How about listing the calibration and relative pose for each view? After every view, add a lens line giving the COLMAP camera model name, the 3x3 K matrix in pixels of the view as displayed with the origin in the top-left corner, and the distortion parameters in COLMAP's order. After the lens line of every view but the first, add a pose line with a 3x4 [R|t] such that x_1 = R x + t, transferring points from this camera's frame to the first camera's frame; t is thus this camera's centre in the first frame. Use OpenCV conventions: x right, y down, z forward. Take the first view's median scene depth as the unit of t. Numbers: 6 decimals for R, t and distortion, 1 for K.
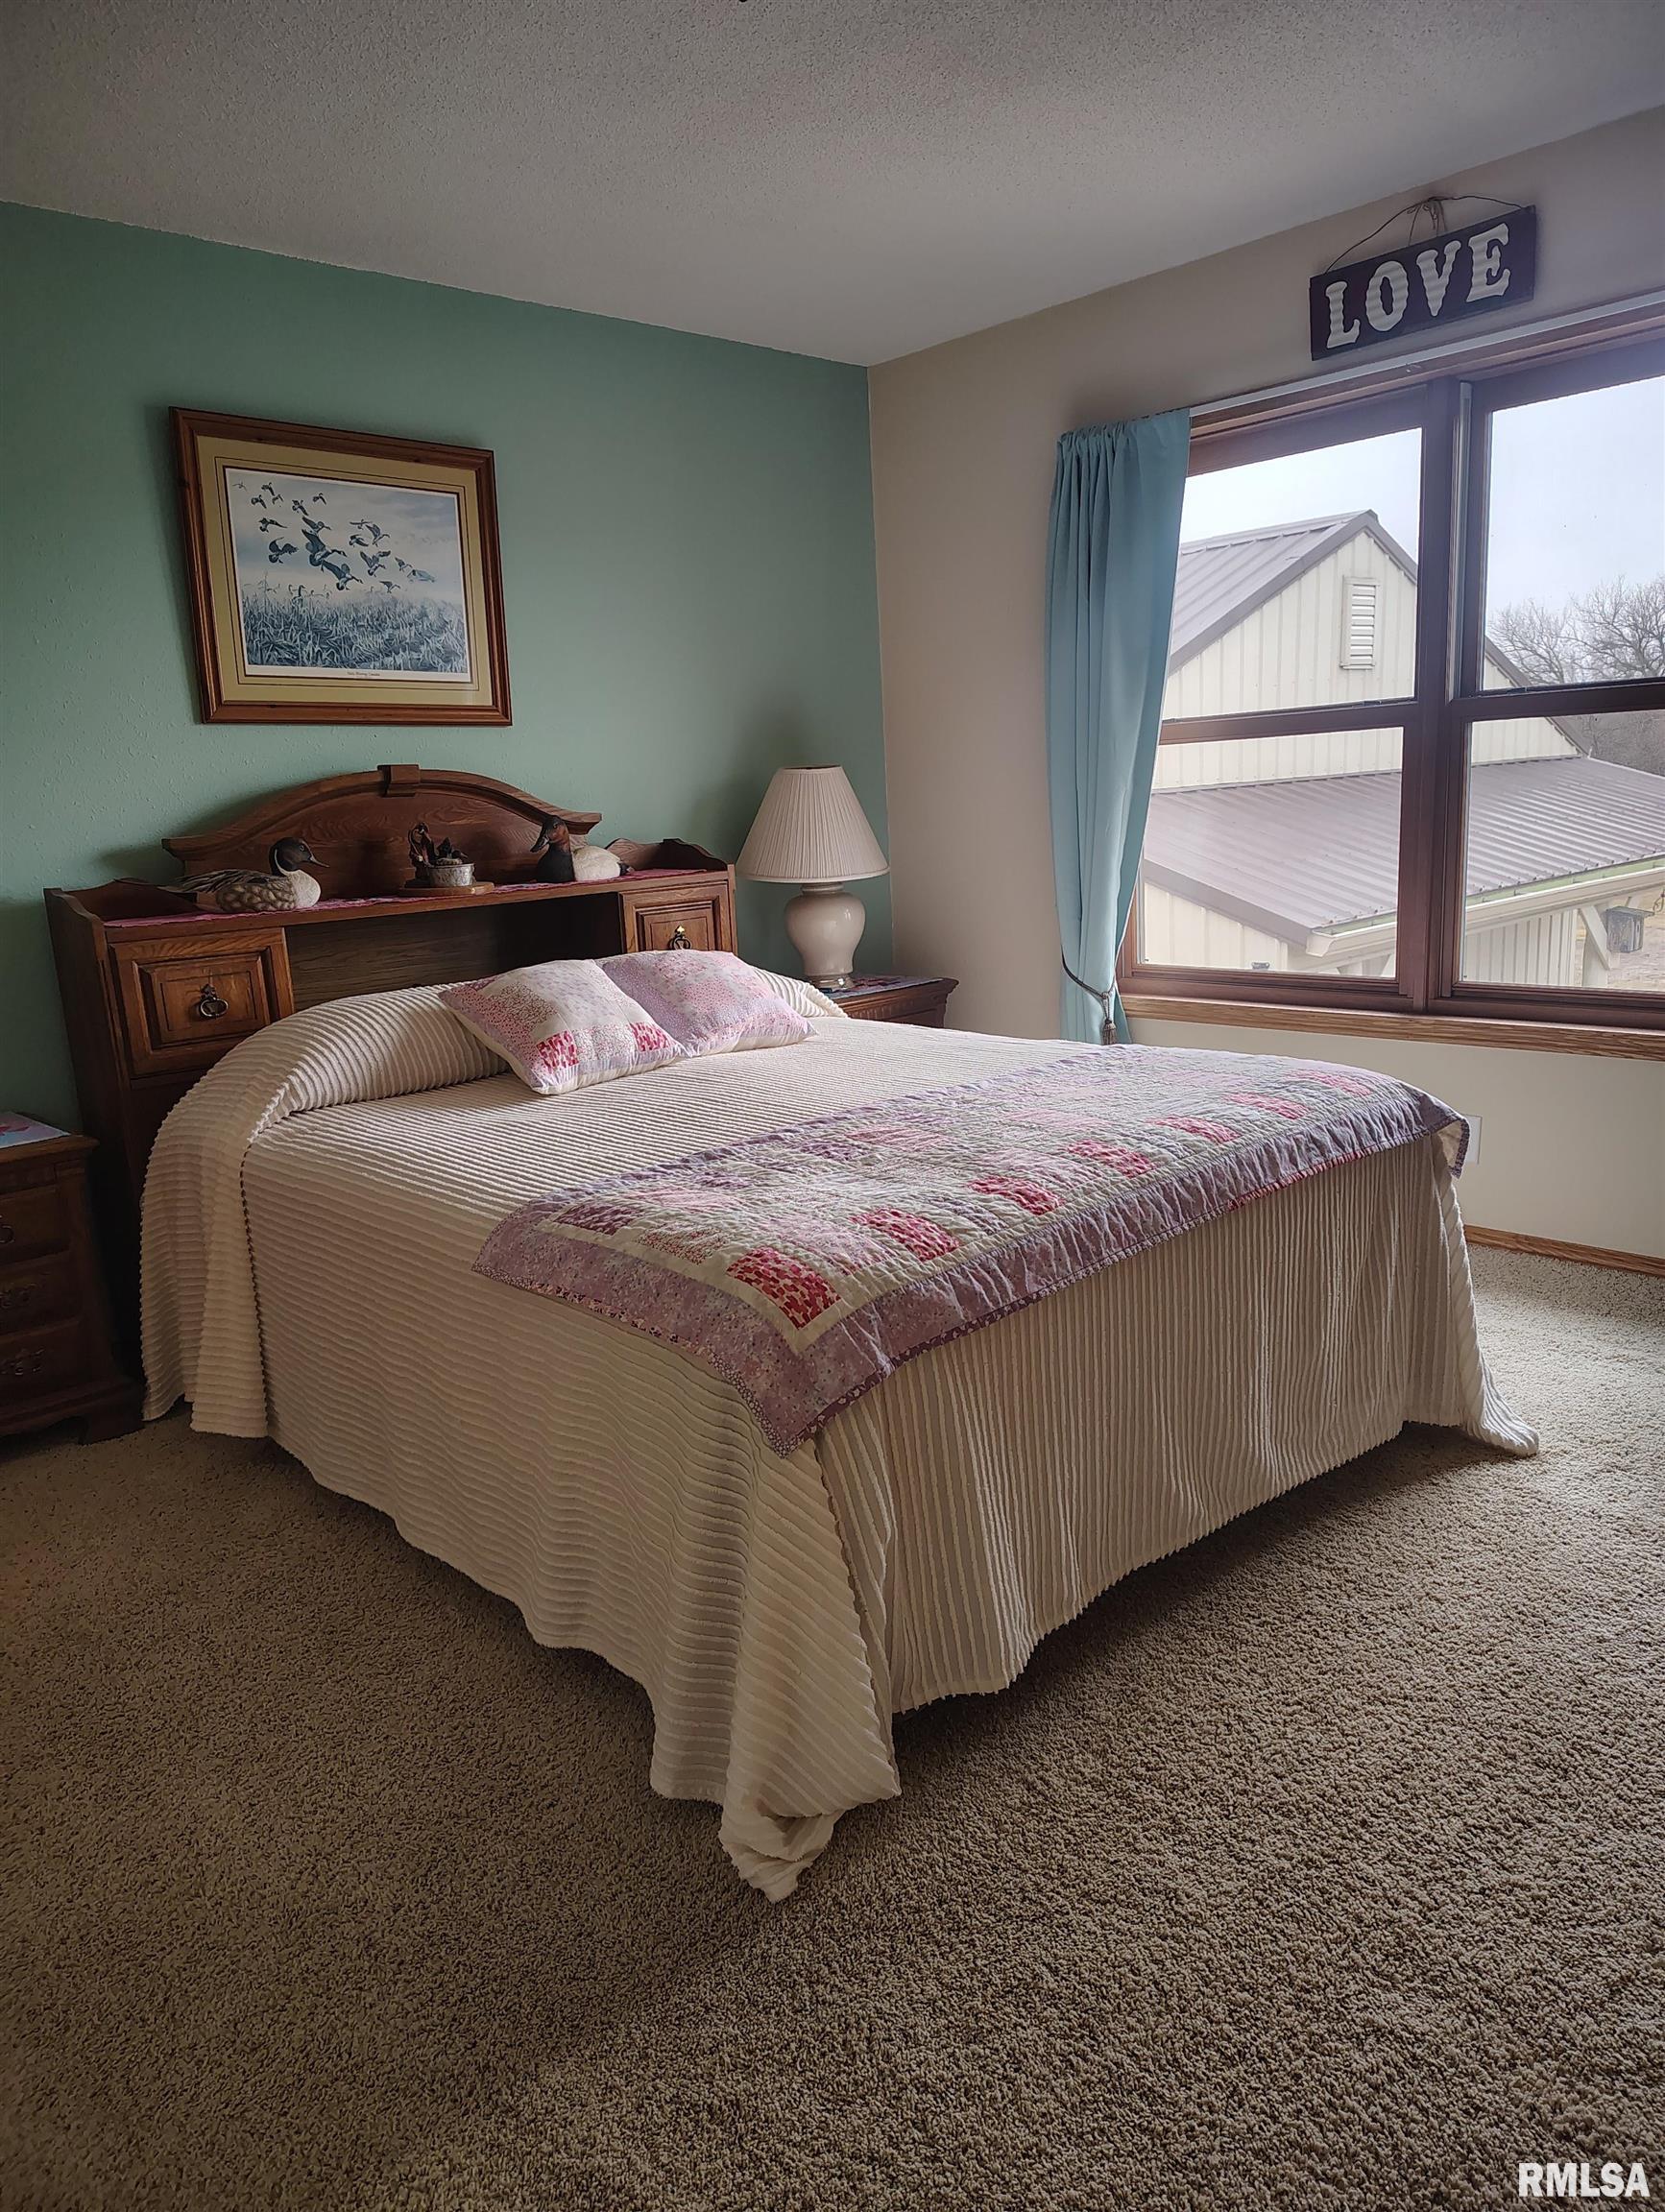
lens RADIAL K [[1511.1, 0, 823.3], [0, 1511.1, 1113.4], [0, 0, 1]] dist [0.052228, -0.058283]
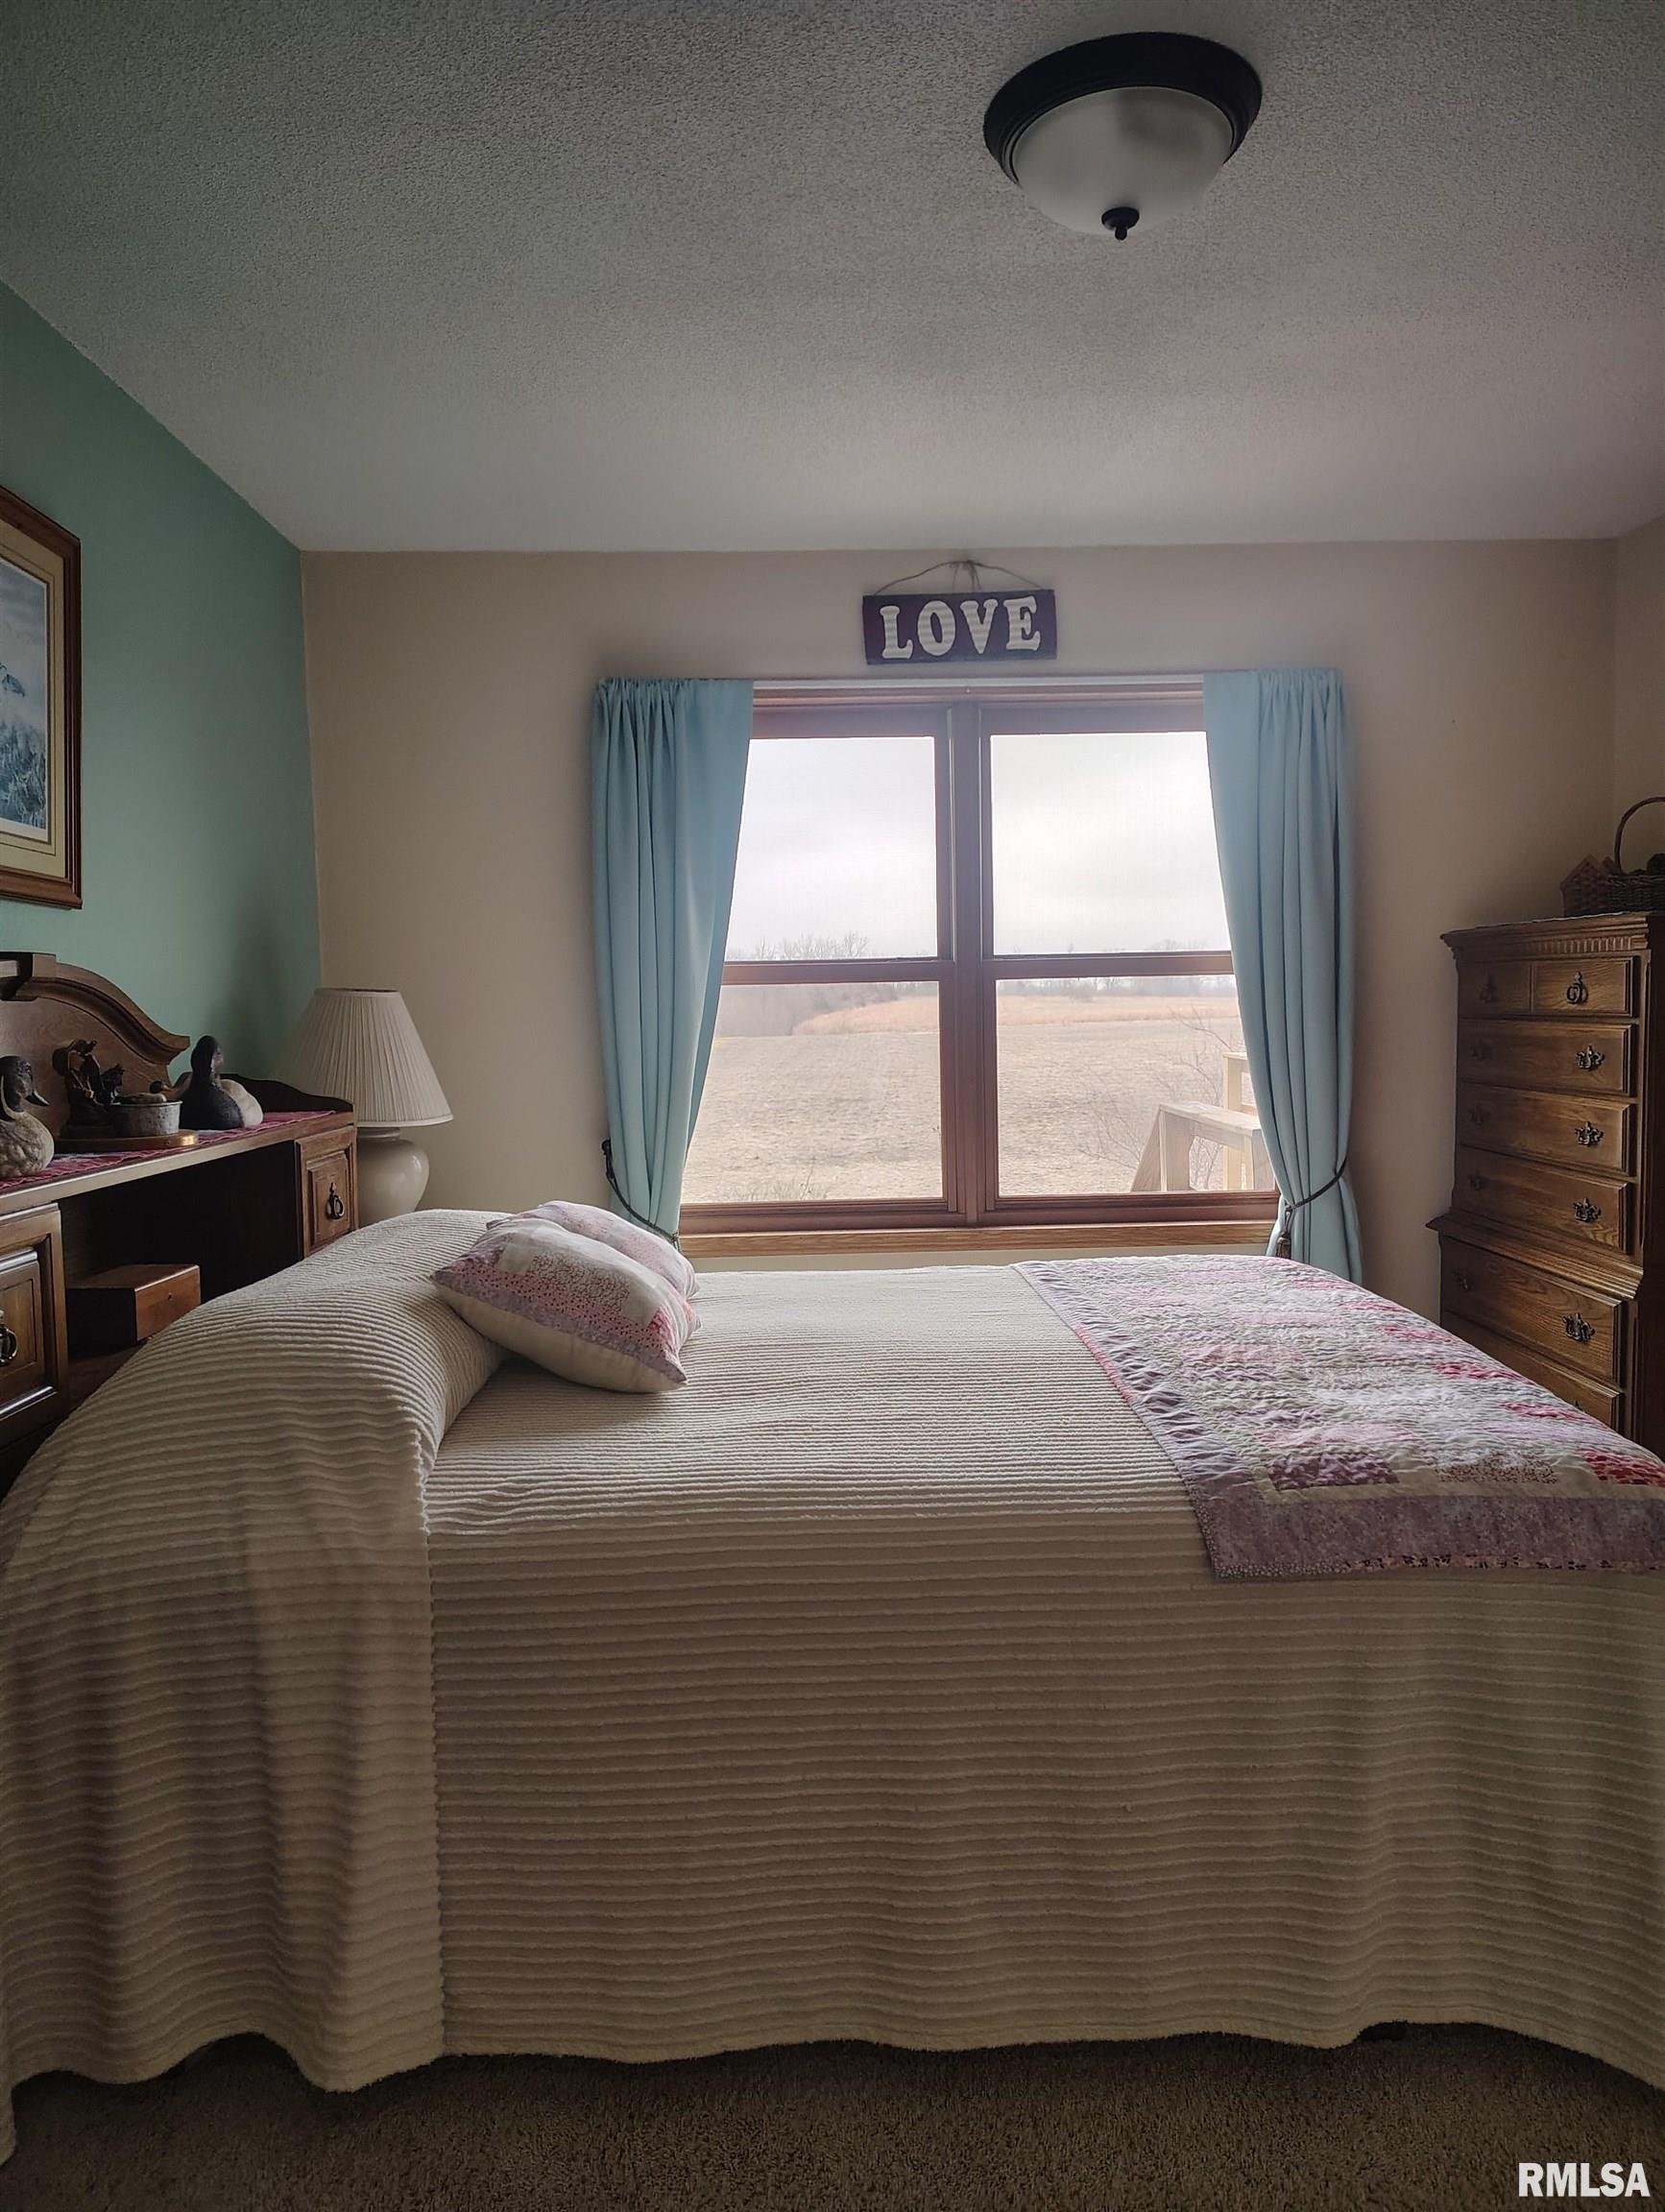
lens RADIAL K [[1511.1, 0, 826.0], [0, 1511.1, 1093.8], [0, 0, 1]] dist [0.052228, -0.058283]
pose [[0.667298, -0.002796, 0.744786, -0.570909], [0.141251, 0.982319, -0.122868, -0.043981], [-0.731274, 0.187191, 0.655895, 0.353141]]
